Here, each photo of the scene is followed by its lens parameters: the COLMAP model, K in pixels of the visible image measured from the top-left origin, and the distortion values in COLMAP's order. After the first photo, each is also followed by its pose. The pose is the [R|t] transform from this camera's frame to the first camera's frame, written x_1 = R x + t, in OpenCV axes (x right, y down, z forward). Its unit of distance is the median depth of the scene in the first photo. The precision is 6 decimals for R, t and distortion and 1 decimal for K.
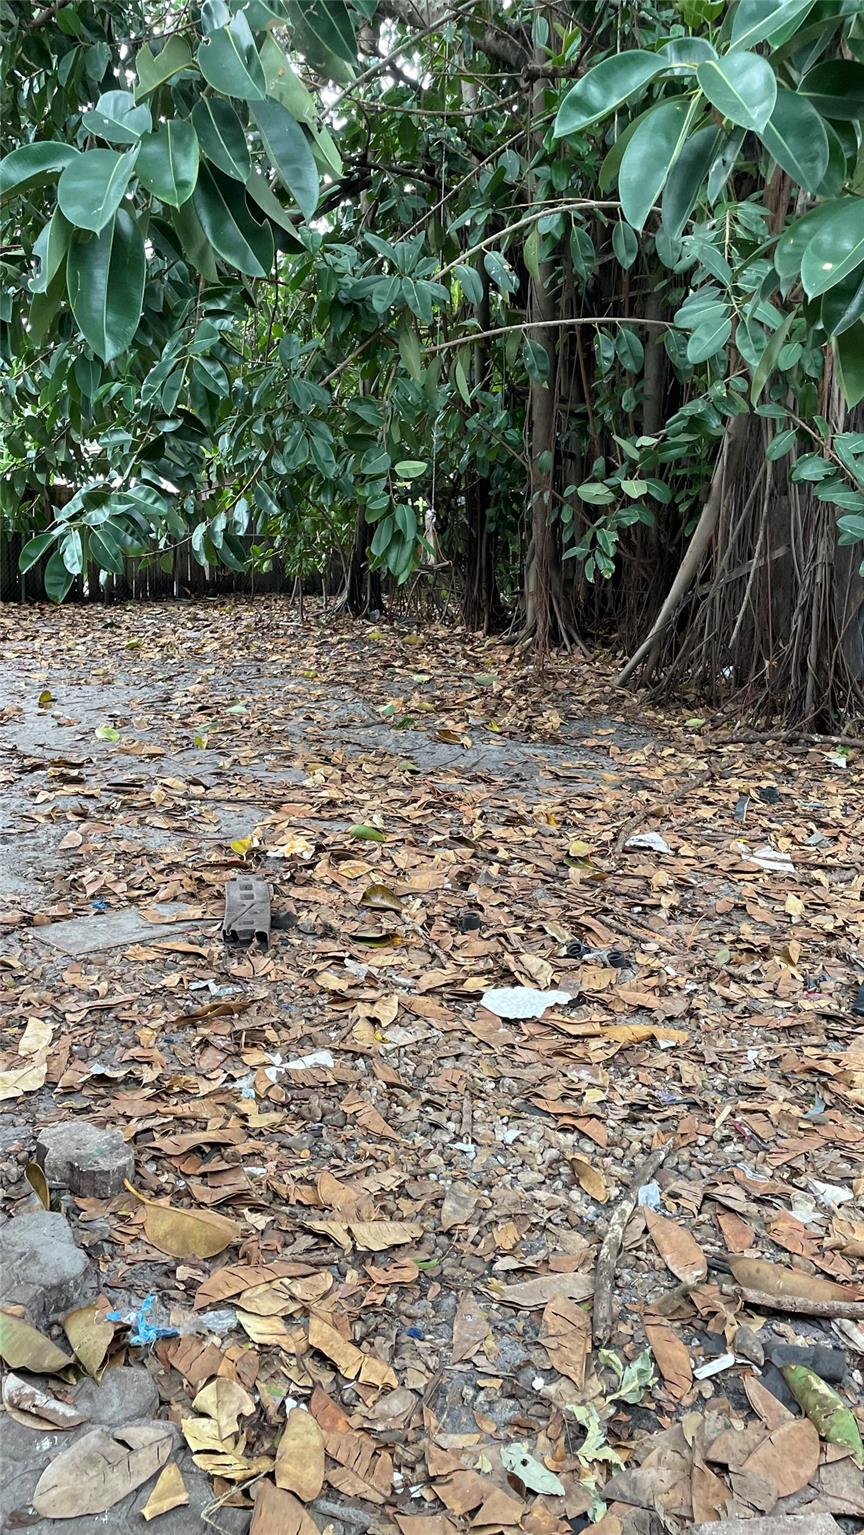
lens RADIAL K [[1163.3, 0, 432.0], [0, 1163.3, 767.5], [0, 0, 1]] dist [0.109873, -0.128154]
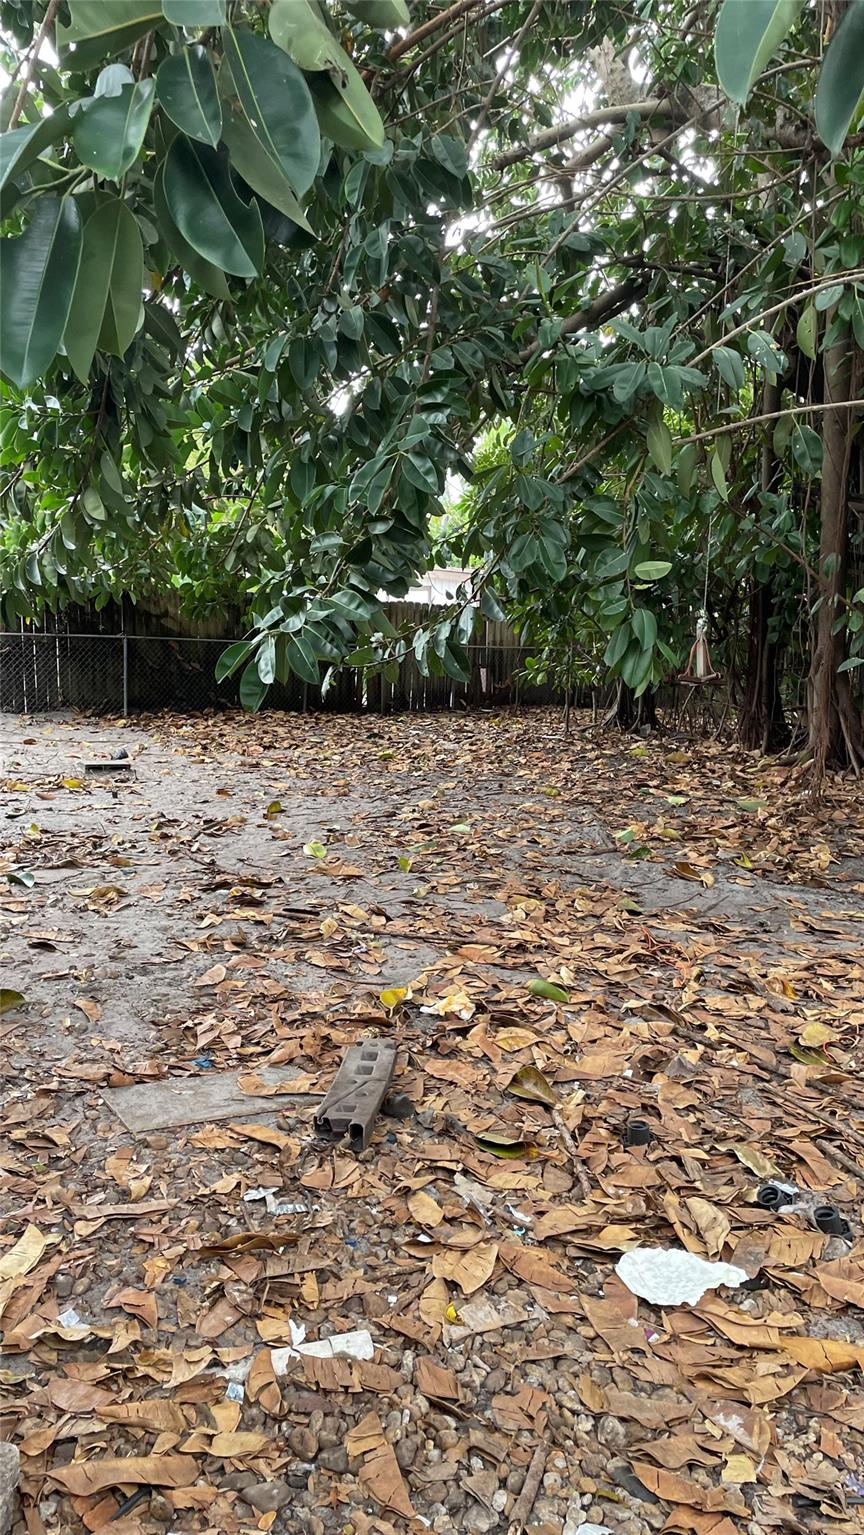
lens RADIAL K [[1163.3, 0, 432.0], [0, 1163.3, 767.5], [0, 0, 1]] dist [0.109873, -0.128154]
pose [[0.966722, 0.028480, -0.254238, 0.063361], [-0.052497, 0.994720, -0.088187, -0.021234], [0.250384, 0.098599, 0.963113, 0.137219]]
